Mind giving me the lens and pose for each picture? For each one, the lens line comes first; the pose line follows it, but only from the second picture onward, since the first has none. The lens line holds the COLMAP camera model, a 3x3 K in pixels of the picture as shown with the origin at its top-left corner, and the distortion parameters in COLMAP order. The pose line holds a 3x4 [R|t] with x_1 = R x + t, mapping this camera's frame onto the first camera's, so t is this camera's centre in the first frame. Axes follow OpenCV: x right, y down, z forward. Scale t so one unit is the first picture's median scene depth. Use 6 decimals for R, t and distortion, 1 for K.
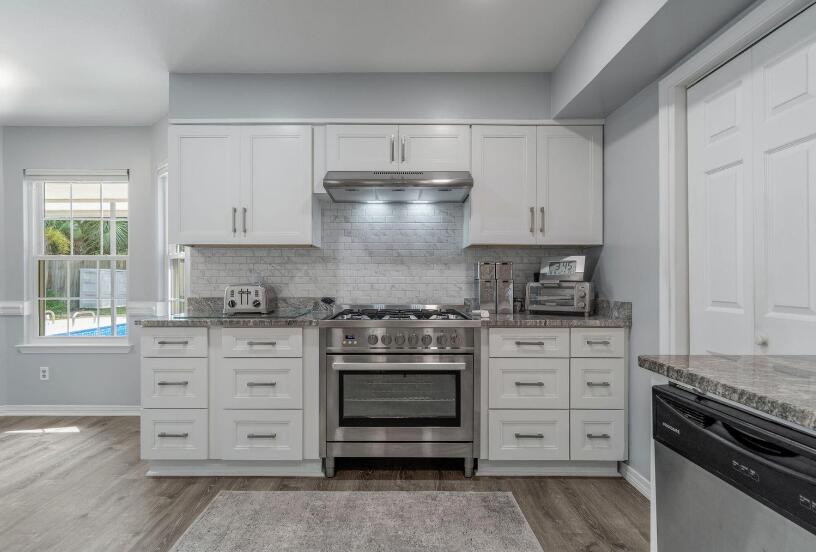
lens RADIAL K [[454.9, 0, 403.6], [0, 454.9, 278.6], [0, 0, 1]] dist [-0.004897, -0.000209]
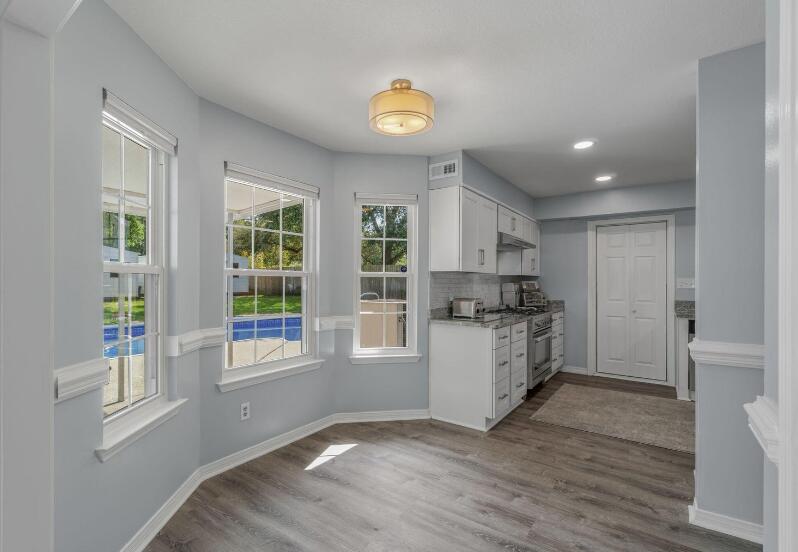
lens RADIAL K [[374.4, 0, 396.4], [0, 374.4, 278.7], [0, 0, 1]] dist [0.014986, 0.000218]
pose [[0.581713, 0.011934, 0.813306, -1.779664], [-0.006891, 0.999929, -0.009744, -0.045774], [-0.813365, 0.000064, 0.581754, 0.547663]]
